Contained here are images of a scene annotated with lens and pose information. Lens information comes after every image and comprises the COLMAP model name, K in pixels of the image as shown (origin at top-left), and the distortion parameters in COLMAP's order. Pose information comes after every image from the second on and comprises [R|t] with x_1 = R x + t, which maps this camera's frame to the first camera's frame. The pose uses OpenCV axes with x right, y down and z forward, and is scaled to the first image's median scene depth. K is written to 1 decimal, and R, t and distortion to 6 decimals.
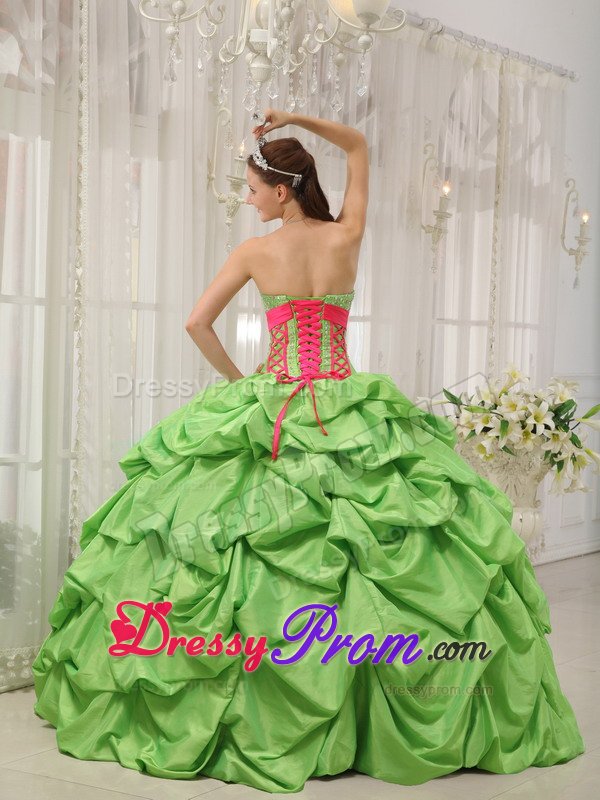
lens RADIAL K [[1996.7, 0, 295.3], [0, 1996.7, 420.4], [0, 0, 1]] dist [0.655577, 0.000000]
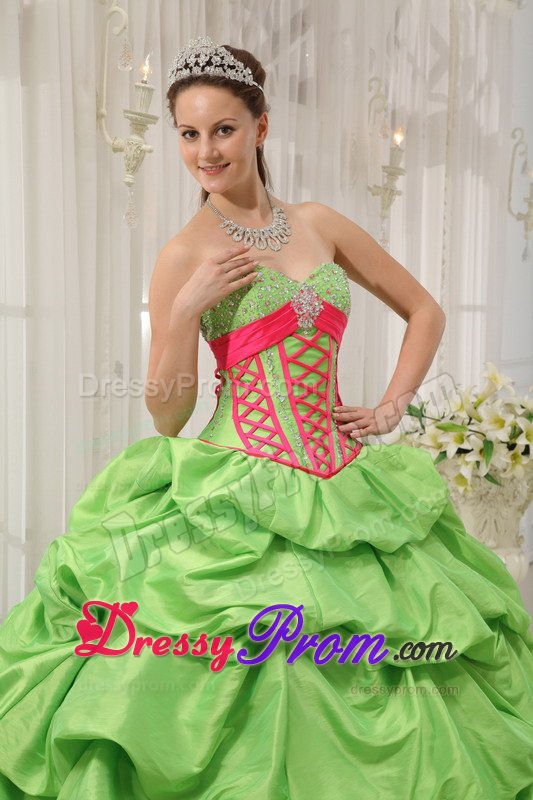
lens RADIAL K [[1479.0, 0, 274.8], [0, 1479.0, 397.9], [0, 0, 1]] dist [0.358227, 0.000000]
pose [[0.993391, -0.028188, 0.111261, -0.037813], [0.023770, 0.998883, 0.040842, -0.040322], [-0.112288, -0.037928, 0.992952, 0.440179]]
